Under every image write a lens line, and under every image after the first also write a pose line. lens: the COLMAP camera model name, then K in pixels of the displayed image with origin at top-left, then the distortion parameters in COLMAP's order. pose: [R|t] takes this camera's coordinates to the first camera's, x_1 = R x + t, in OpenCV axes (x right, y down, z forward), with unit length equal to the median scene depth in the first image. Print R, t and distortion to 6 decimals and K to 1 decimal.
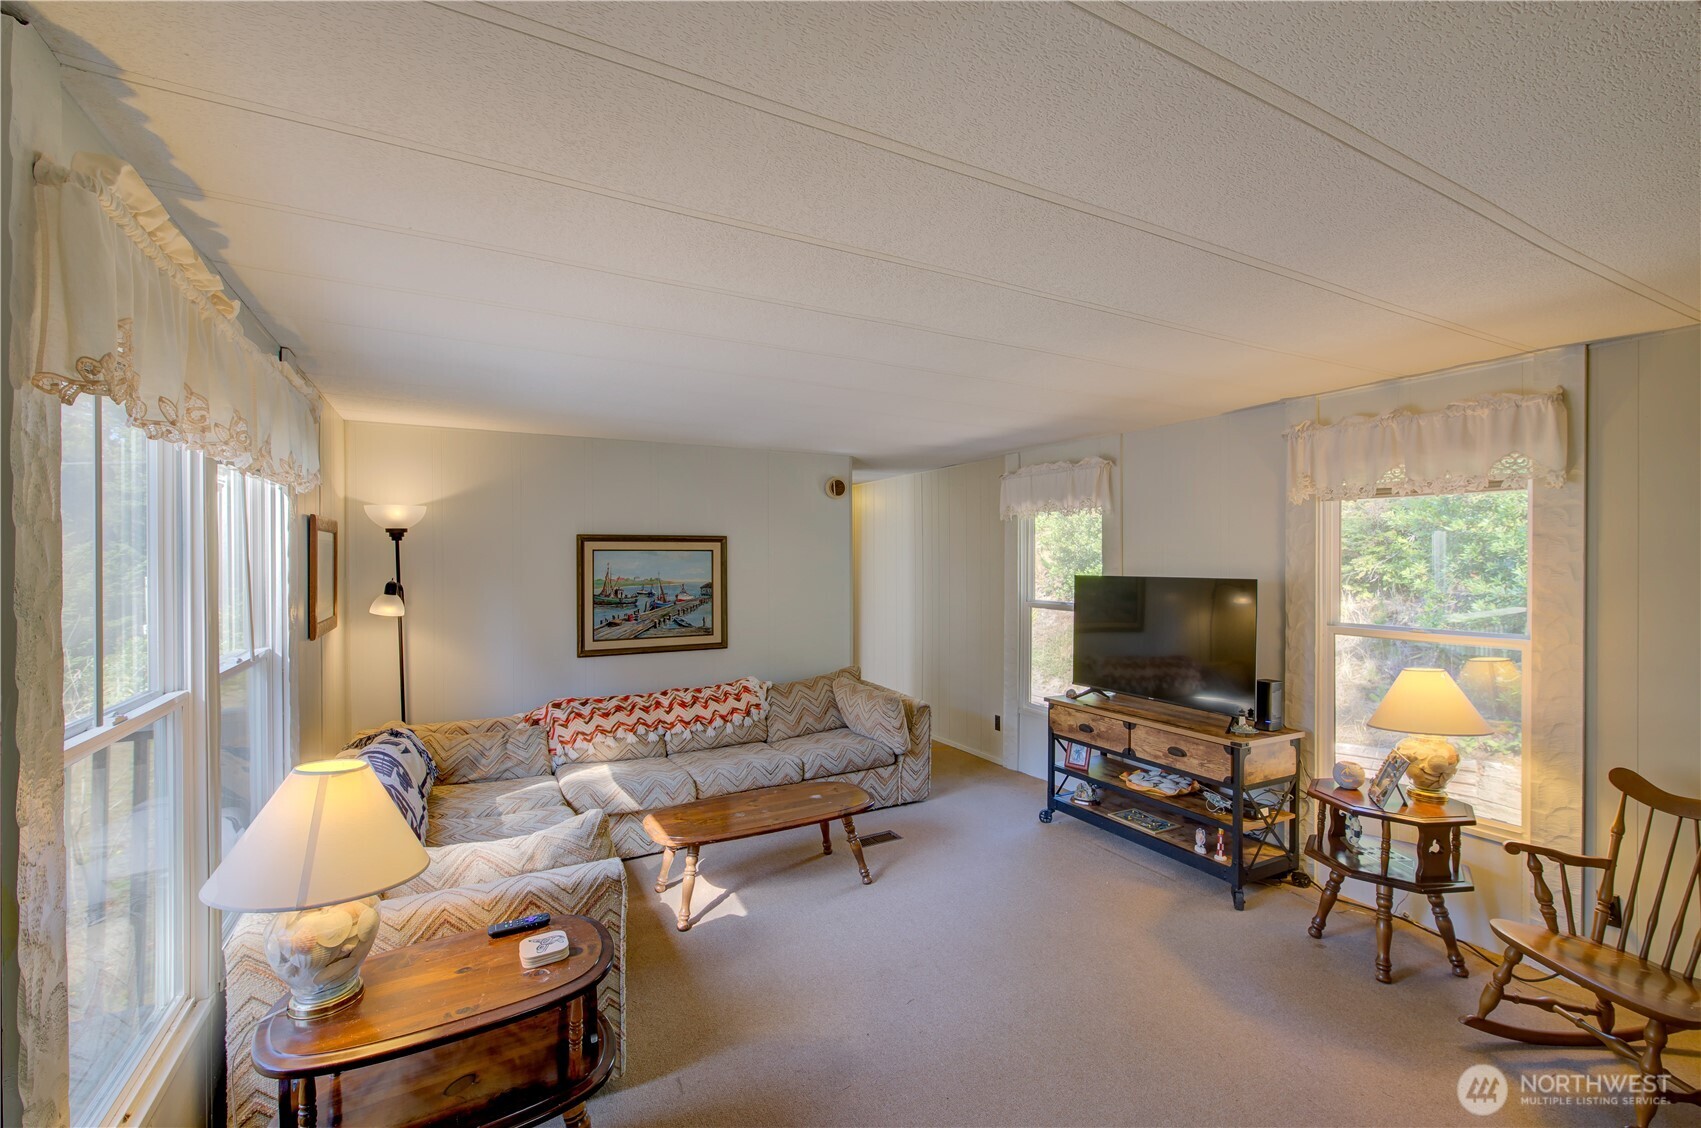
lens RADIAL K [[716.6, 0, 842.2], [0, 716.6, 567.7], [0, 0, 1]] dist [-0.001878, -0.000426]
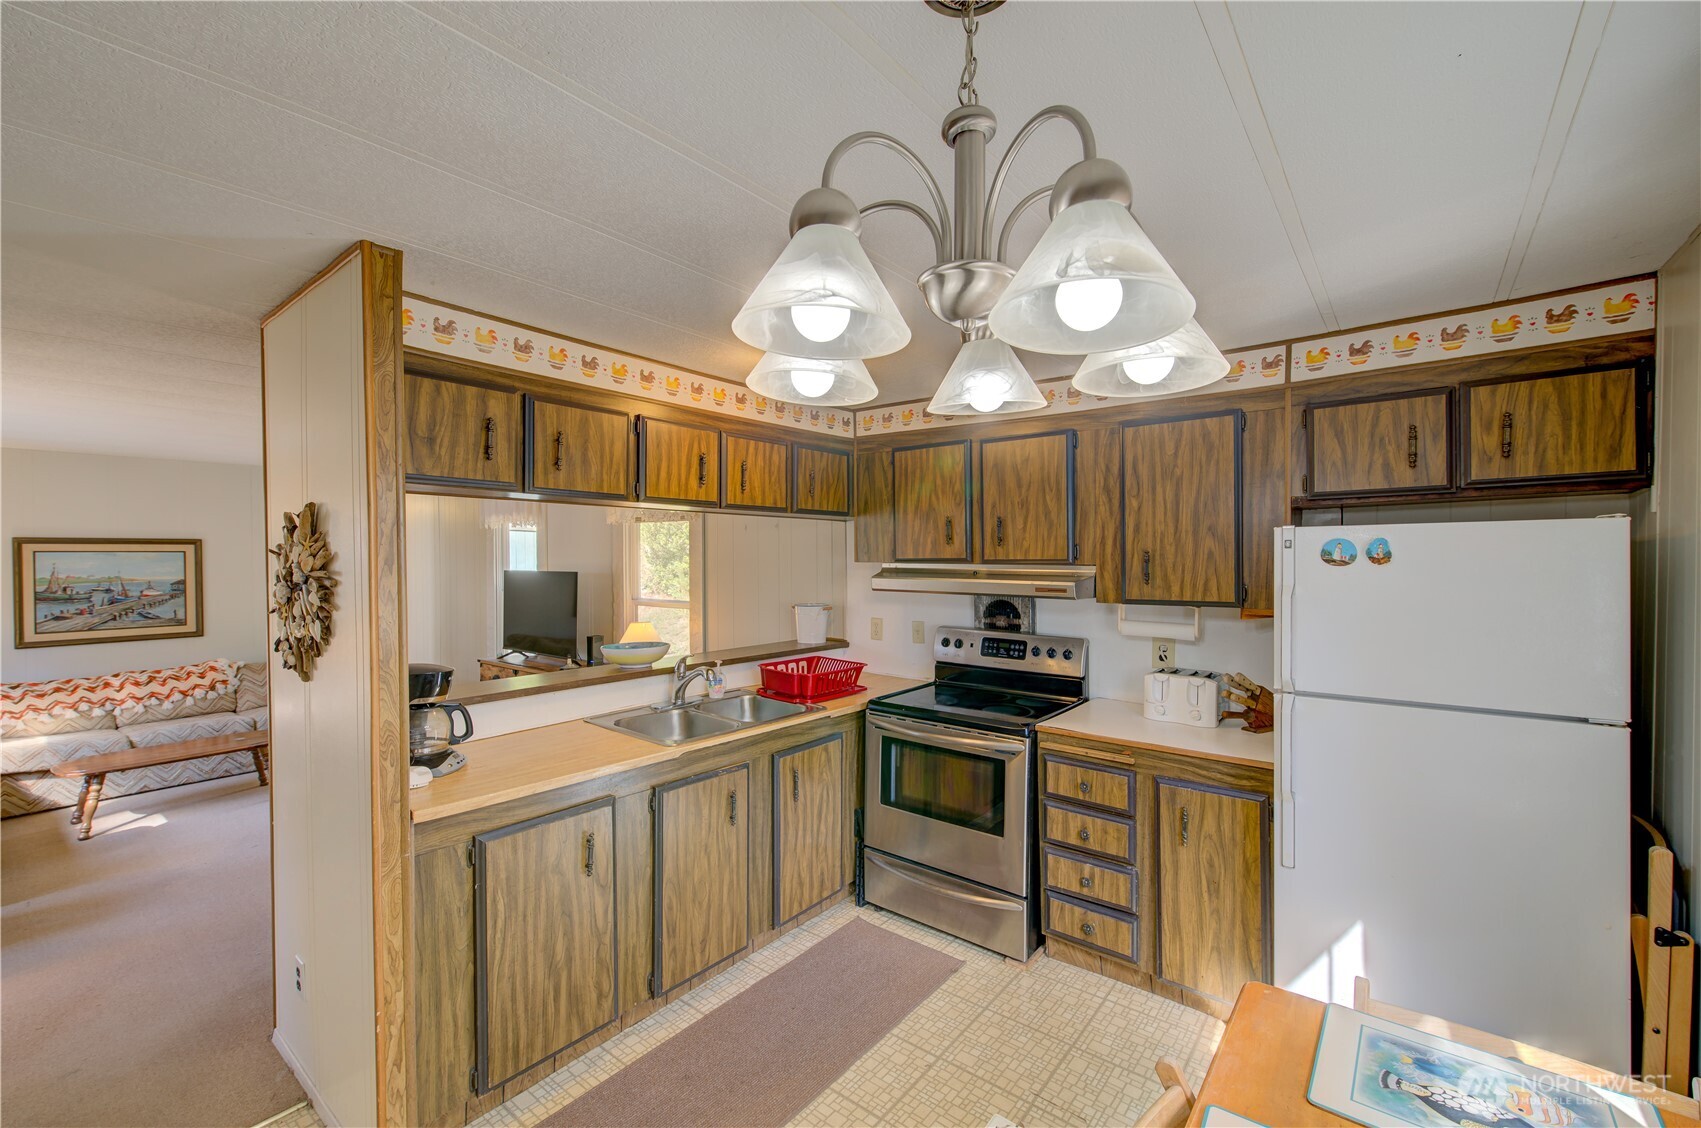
lens RADIAL K [[716.6, 0, 860.6], [0, 716.6, 564.0], [0, 0, 1]] dist [-0.001878, -0.000426]
pose [[0.911859, -0.003003, 0.410492, 0.368895], [0.001073, 0.999987, 0.004931, -0.009553], [-0.410501, -0.004056, 0.911851, -0.539527]]
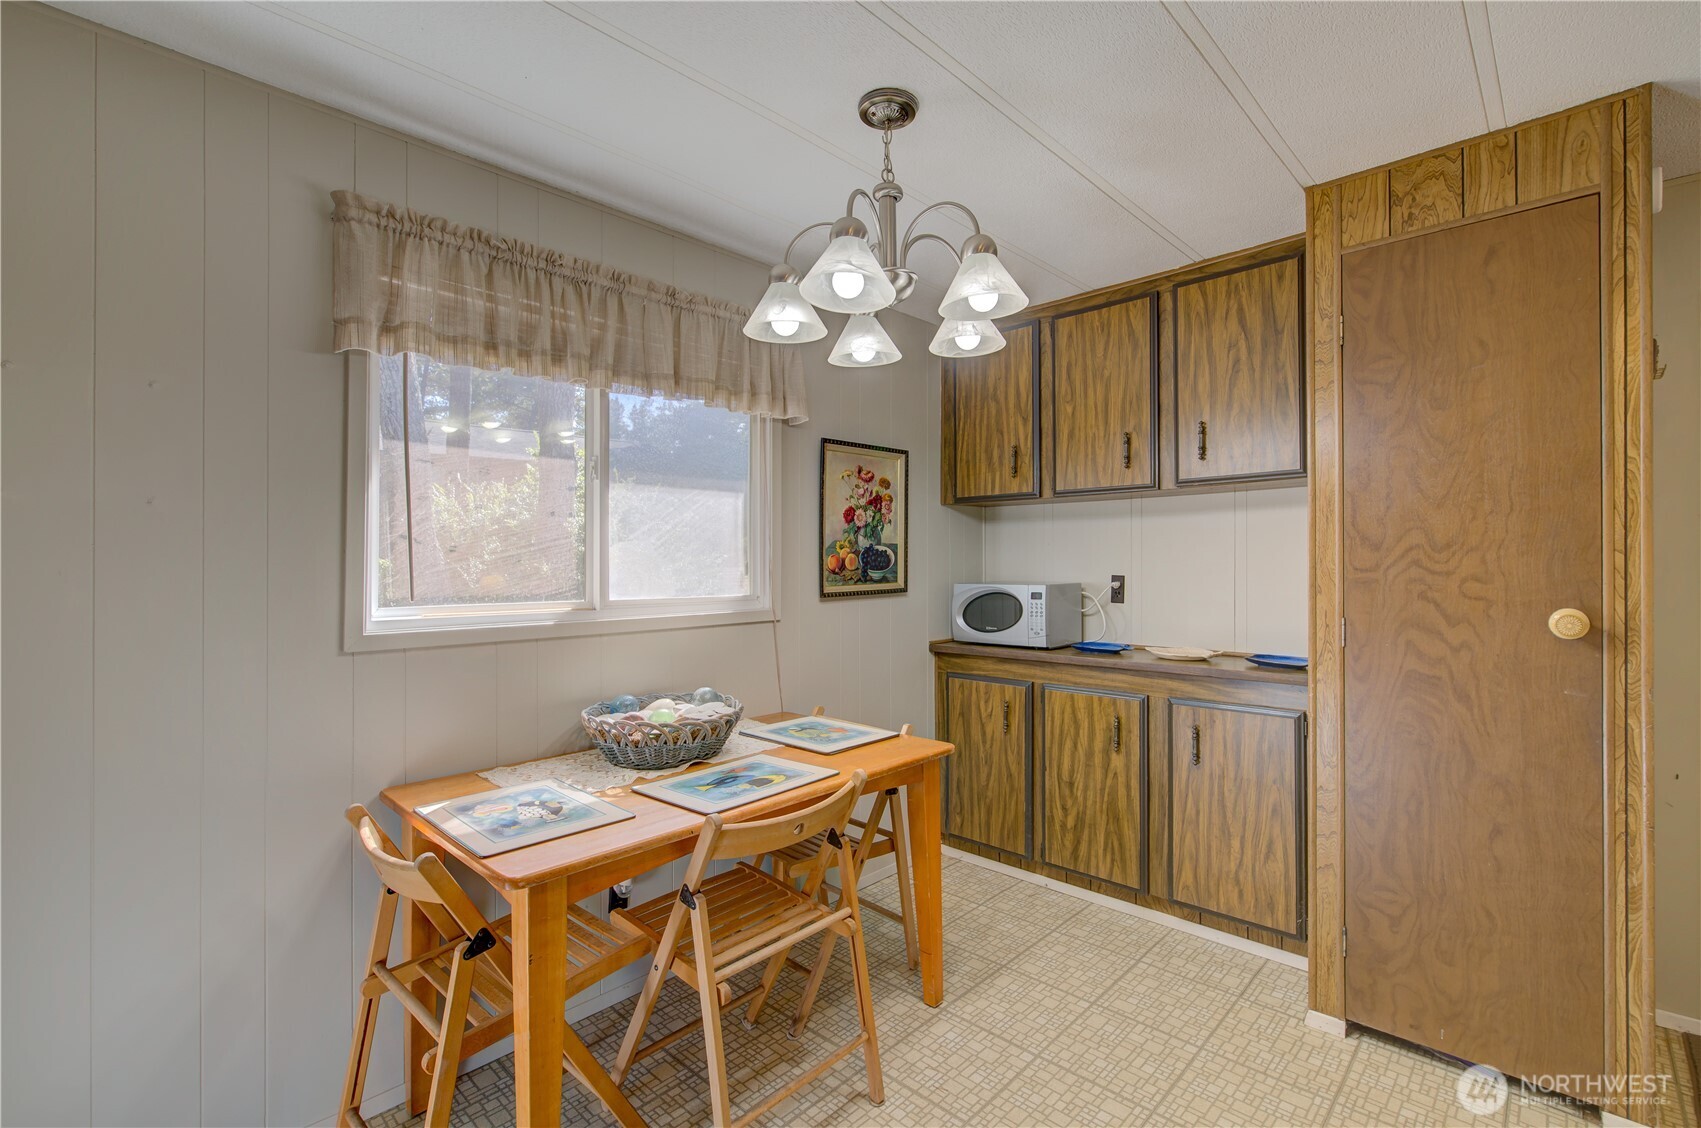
lens RADIAL K [[751.8, 0, 901.9], [0, 751.8, 564.1], [0, 0, 1]] dist [-0.002787, 0.000106]
pose [[-0.938762, 0.010933, -0.344392, 0.613425], [0.009212, 0.999936, 0.006634, 0.054748], [0.344442, 0.003055, -0.938803, 0.003490]]
